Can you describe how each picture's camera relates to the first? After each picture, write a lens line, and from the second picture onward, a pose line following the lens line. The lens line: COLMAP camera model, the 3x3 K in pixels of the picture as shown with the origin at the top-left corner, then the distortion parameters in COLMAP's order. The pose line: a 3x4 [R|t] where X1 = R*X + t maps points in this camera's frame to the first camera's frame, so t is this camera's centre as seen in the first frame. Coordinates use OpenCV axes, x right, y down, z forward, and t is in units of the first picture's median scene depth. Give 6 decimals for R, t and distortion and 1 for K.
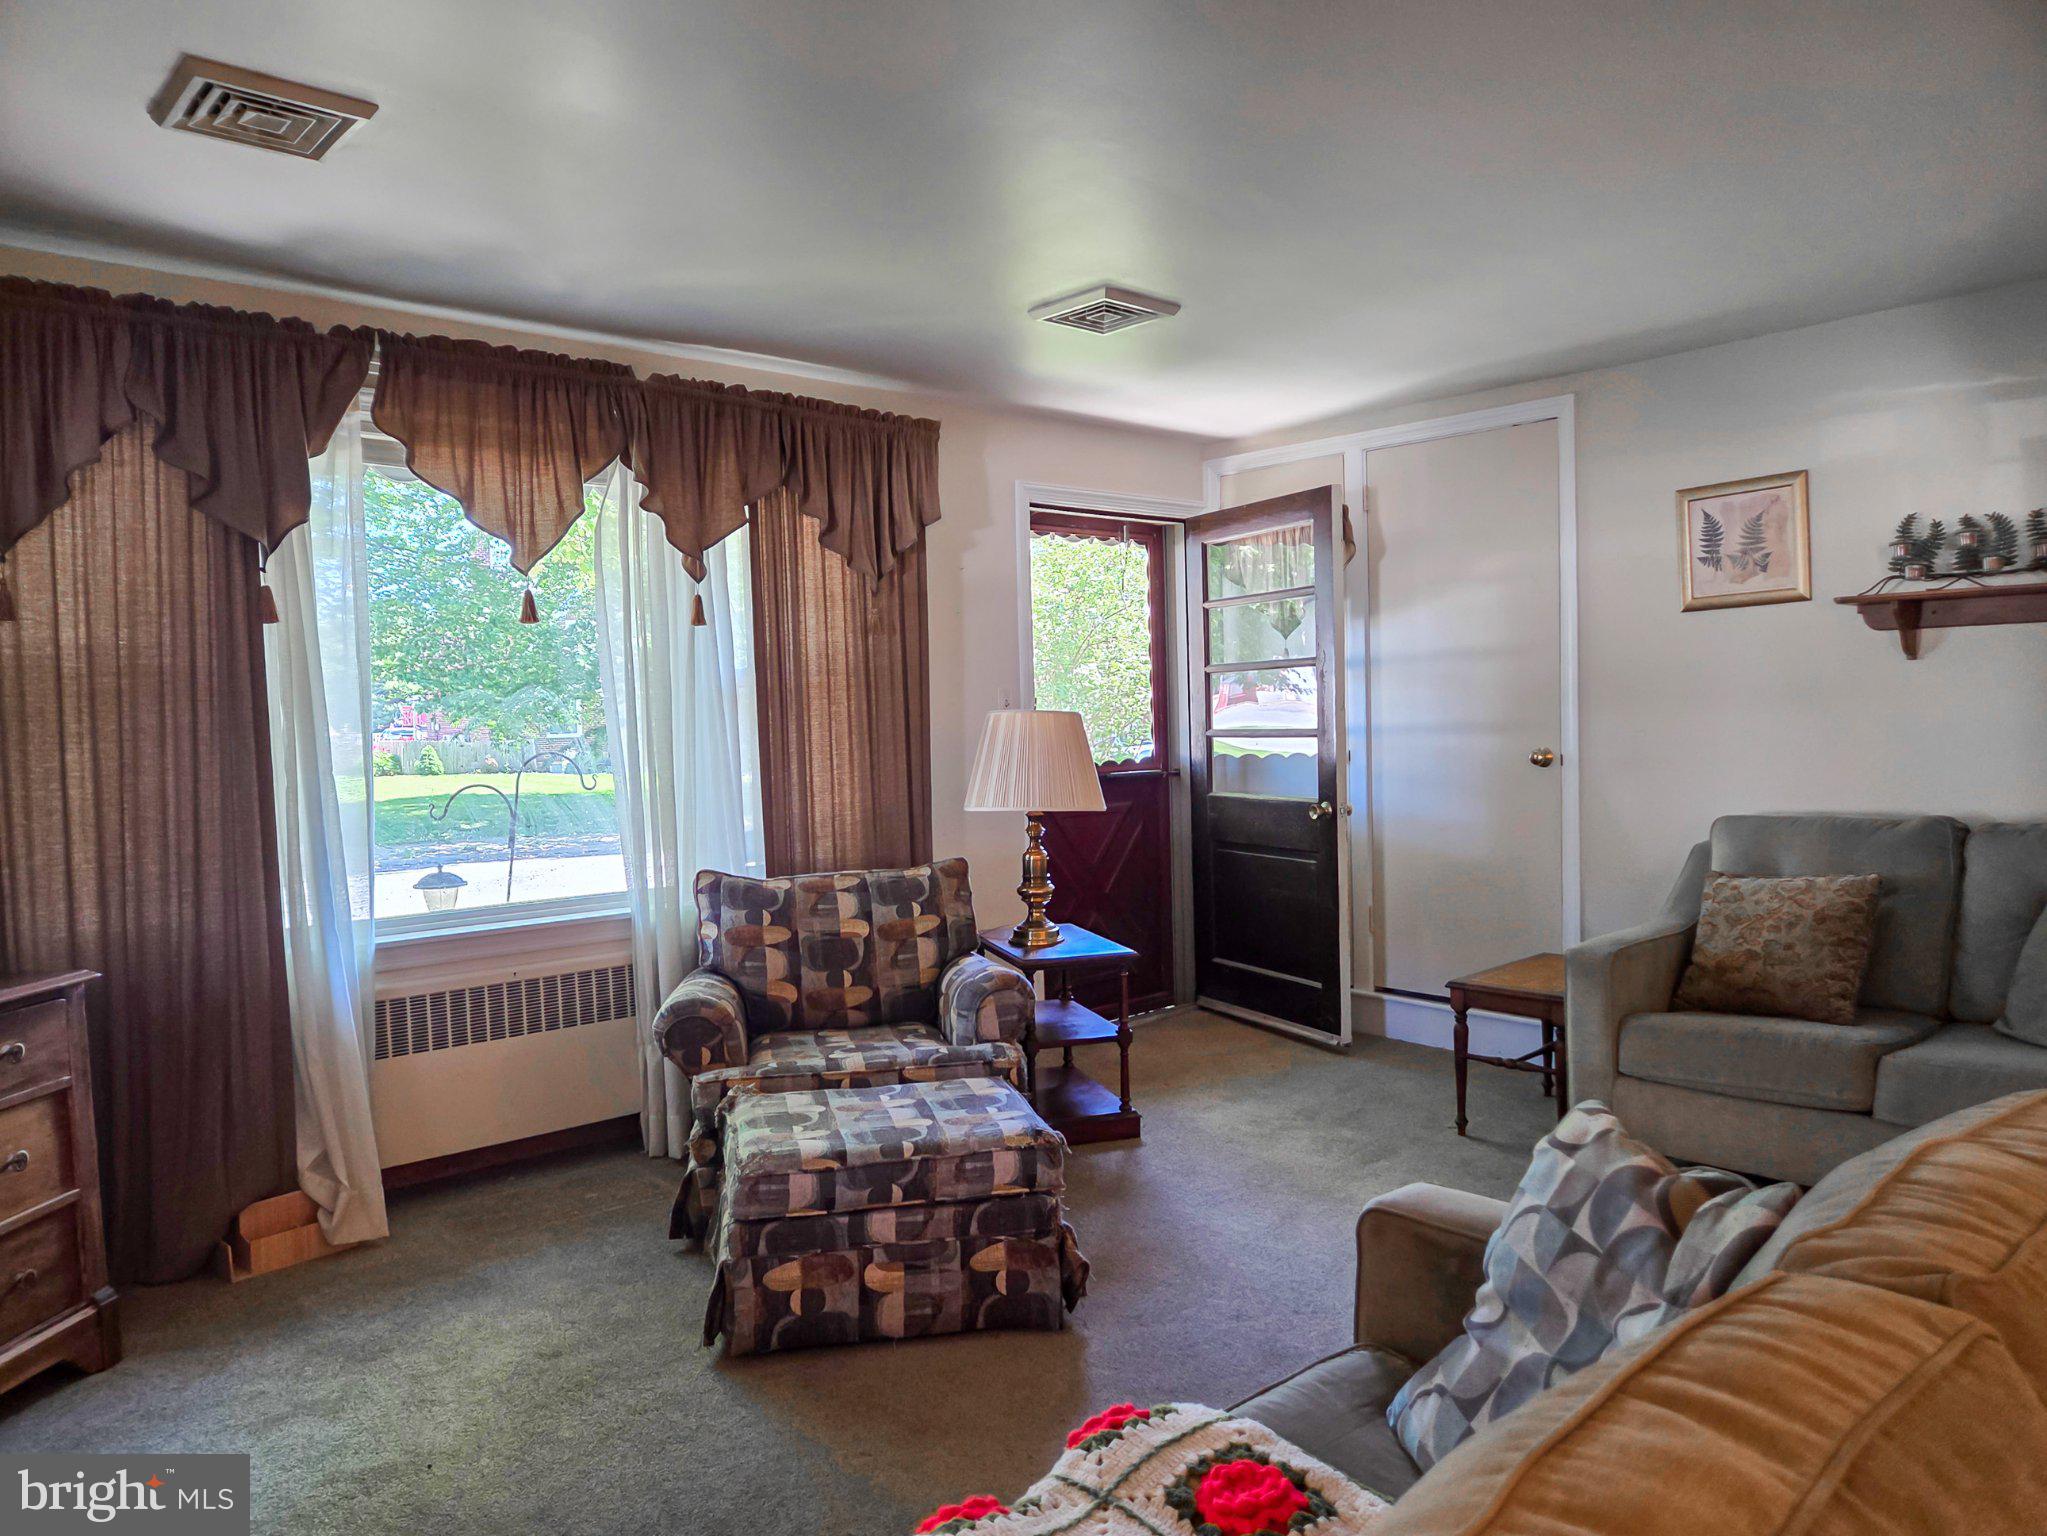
lens RADIAL K [[1409.7, 0, 1031.1], [0, 1409.7, 769.9], [0, 0, 1]] dist [0.003710, 0.000158]
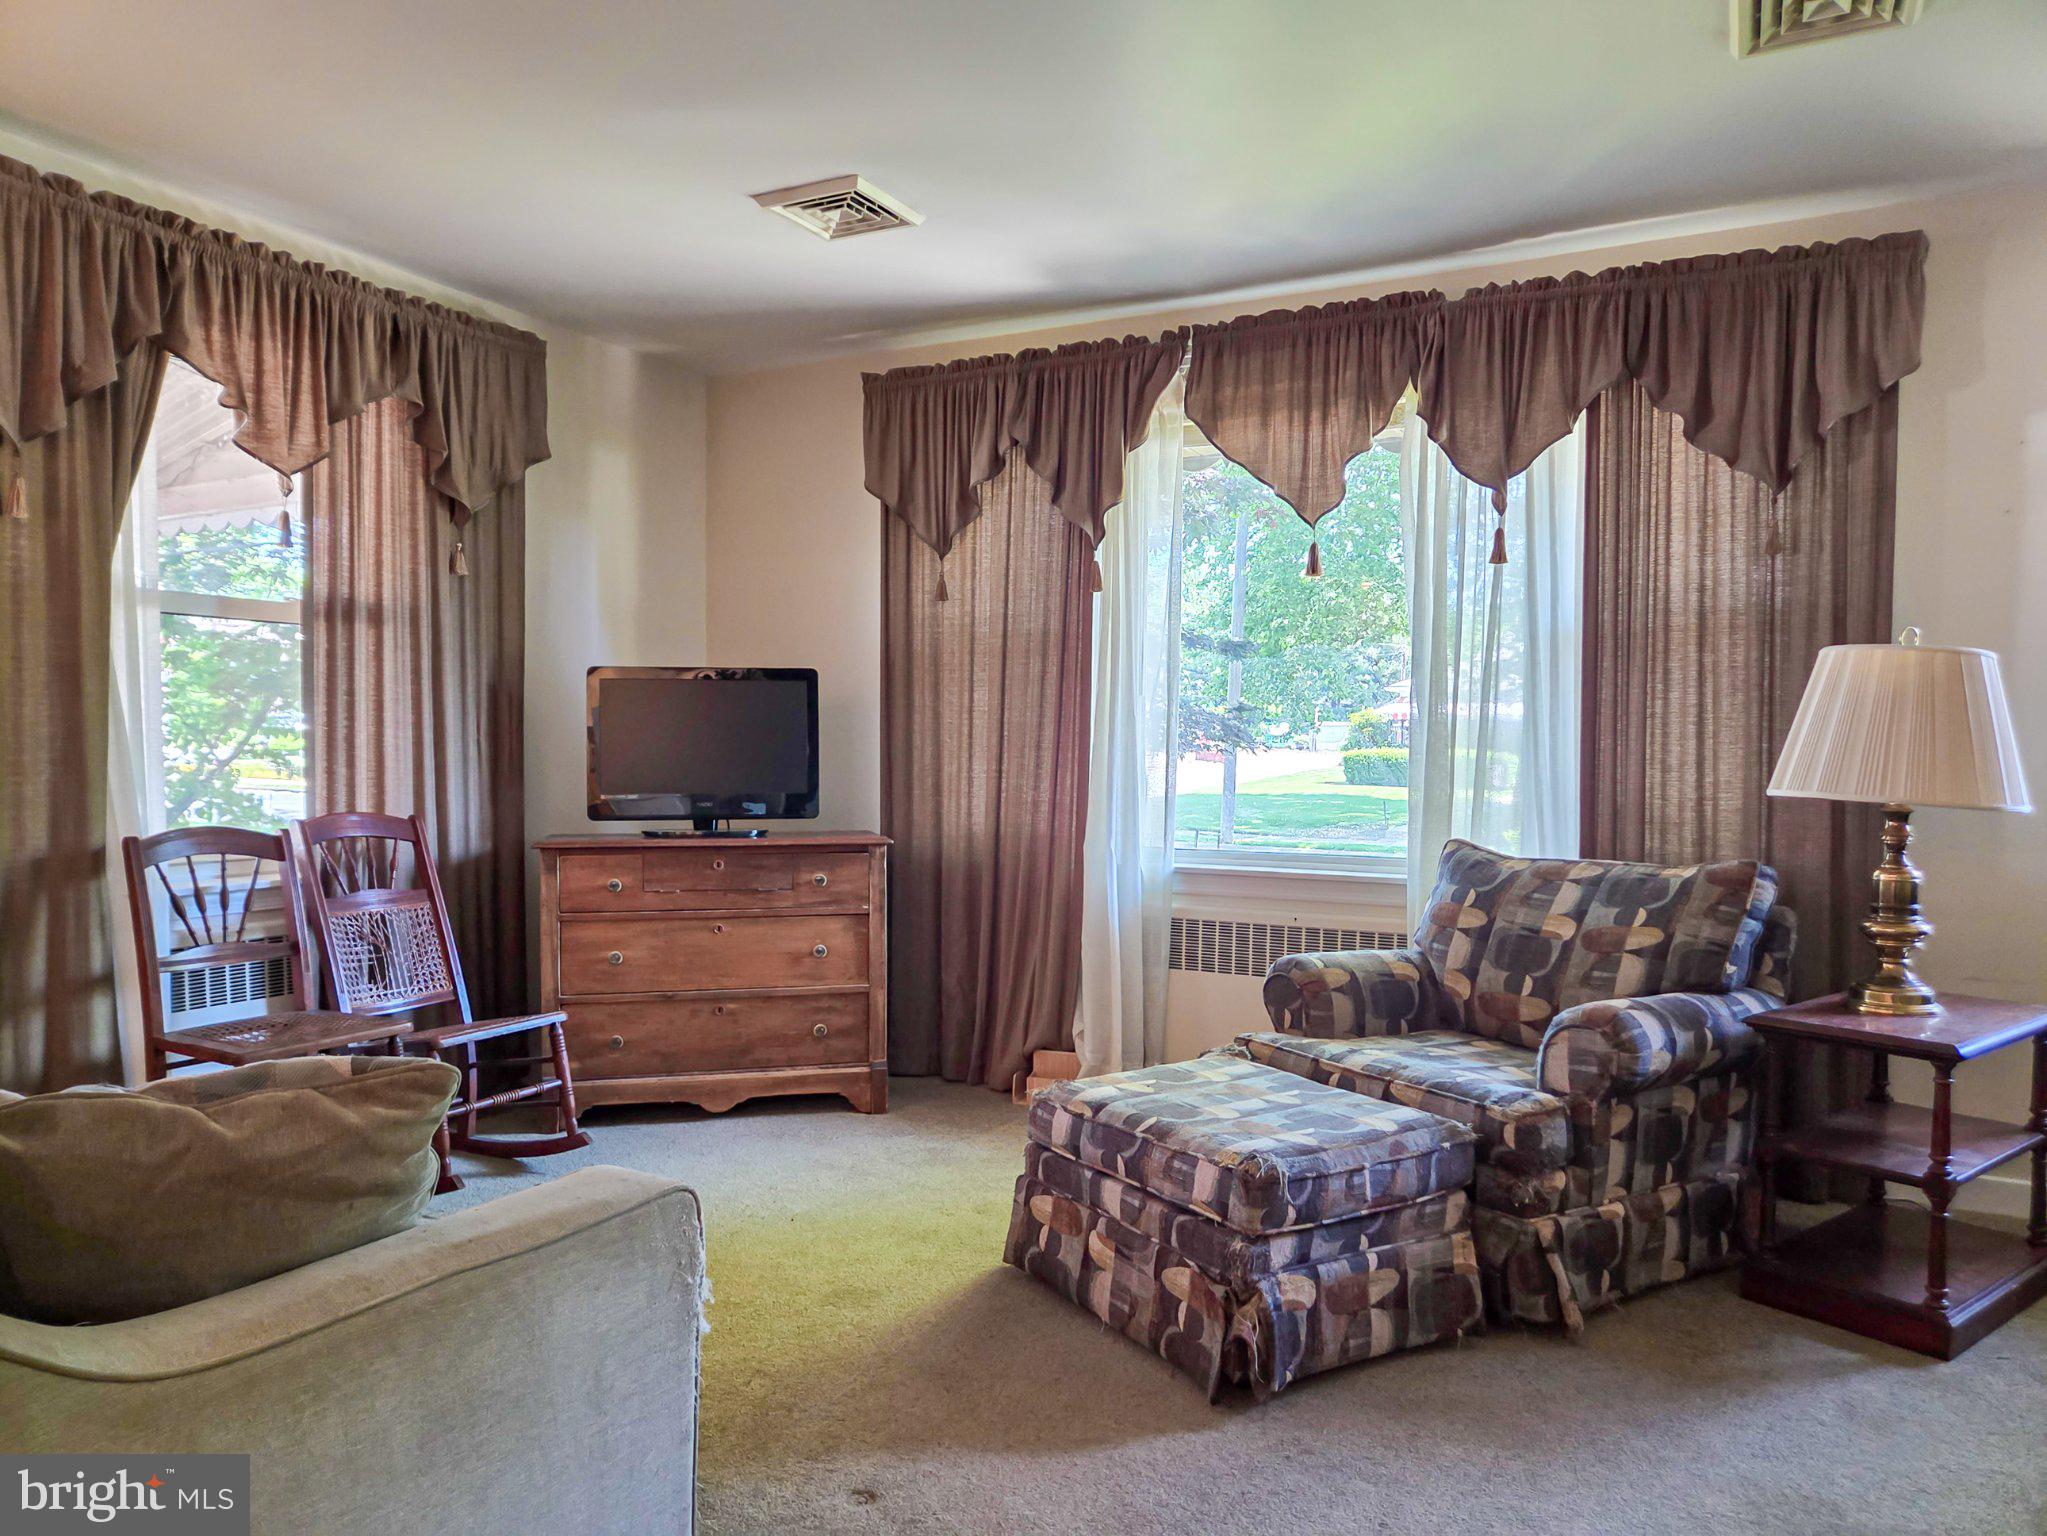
lens RADIAL K [[1432.3, 0, 1073.7], [0, 1432.3, 779.8], [0, 0, 1]] dist [-0.003045, 0.000210]
pose [[0.344903, 0.045771, -0.937522, 0.569825], [-0.055750, 0.998046, 0.028216, 0.023738], [0.936981, 0.042535, 0.346781, 0.497583]]
